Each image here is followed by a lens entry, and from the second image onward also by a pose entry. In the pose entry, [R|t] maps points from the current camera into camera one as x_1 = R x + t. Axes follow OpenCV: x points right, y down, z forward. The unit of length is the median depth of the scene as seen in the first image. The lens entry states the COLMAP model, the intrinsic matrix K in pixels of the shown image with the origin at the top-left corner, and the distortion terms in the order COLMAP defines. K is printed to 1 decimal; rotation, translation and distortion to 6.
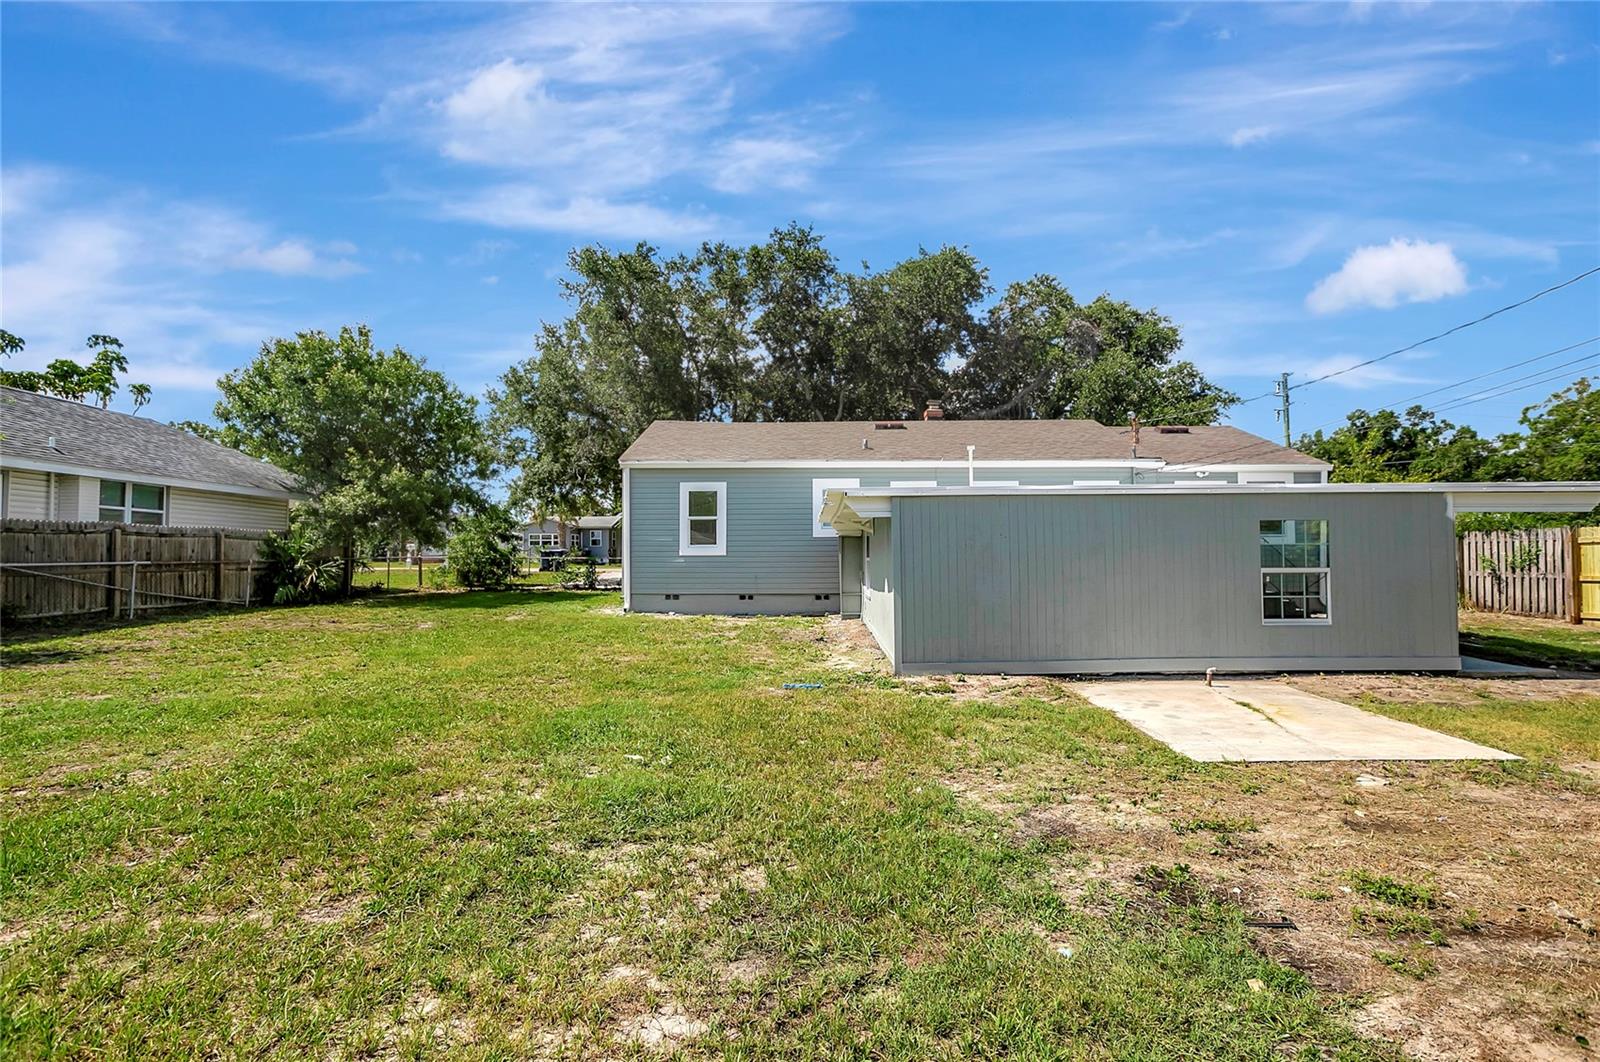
lens RADIAL K [[737.9, 0, 805.0], [0, 737.9, 525.7], [0, 0, 1]] dist [-0.025463, 0.014435]
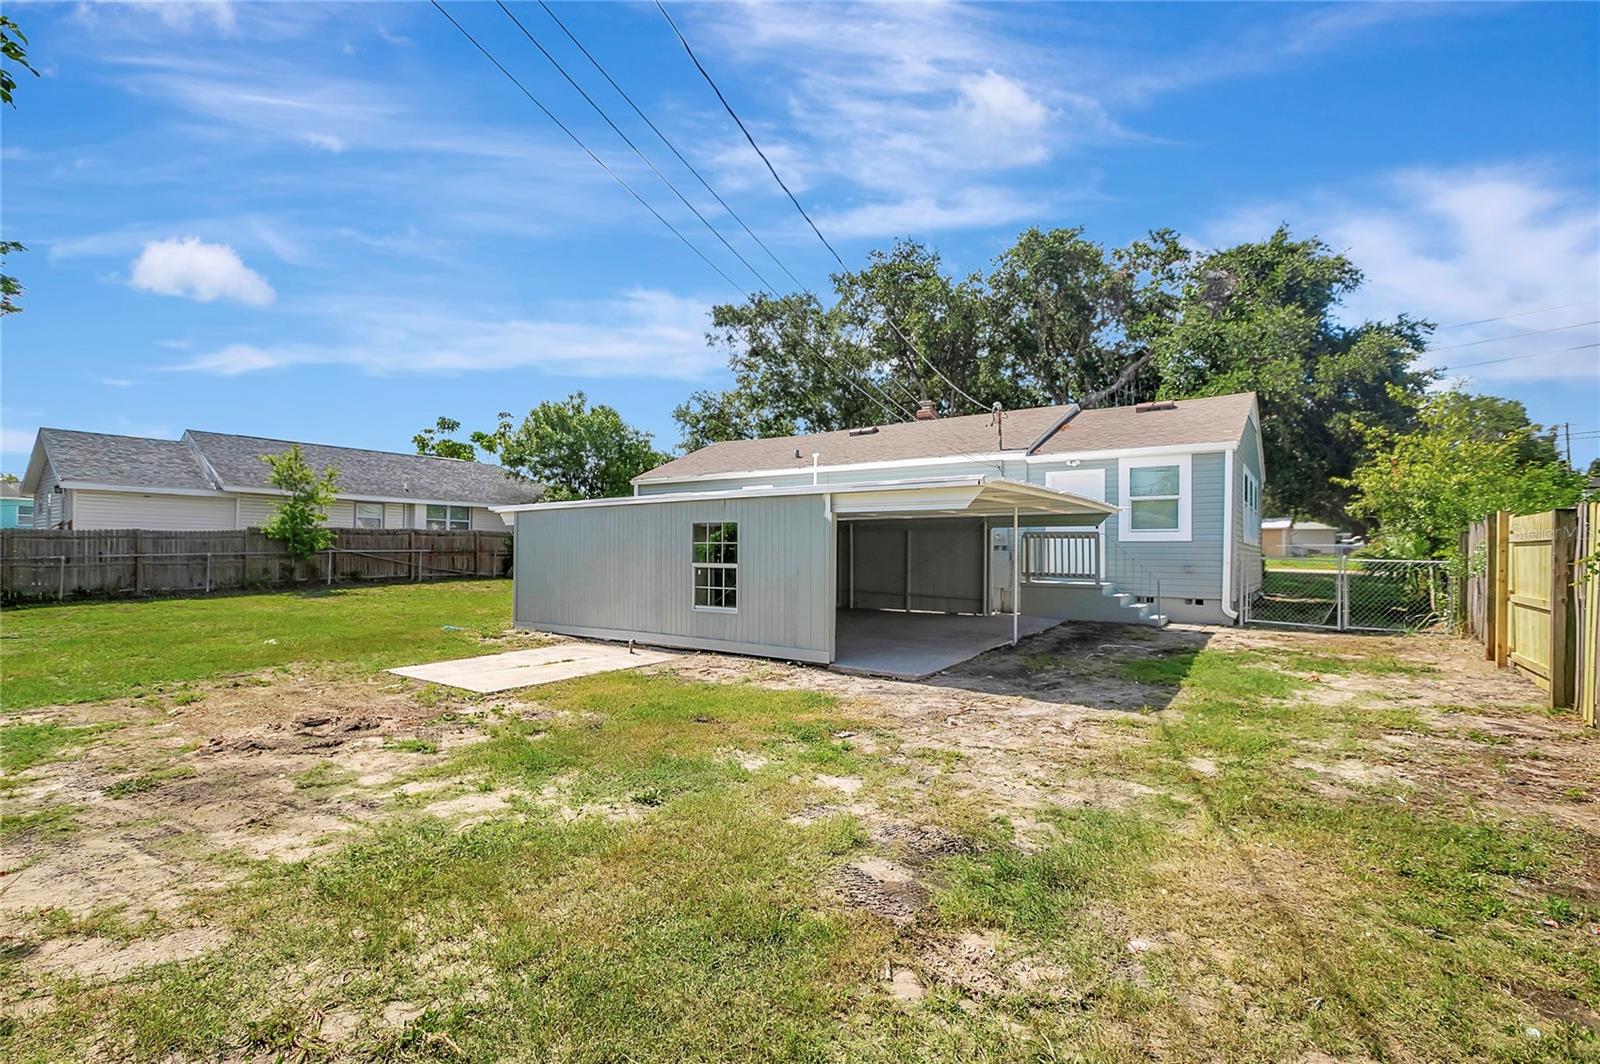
lens RADIAL K [[737.9, 0, 805.0], [0, 737.9, 526.7], [0, 0, 1]] dist [-0.025463, 0.014435]
pose [[0.800729, -0.010312, -0.598937, 0.824335], [0.017550, 0.999826, 0.006249, -0.003263], [0.598769, -0.015515, 0.800771, 0.076007]]
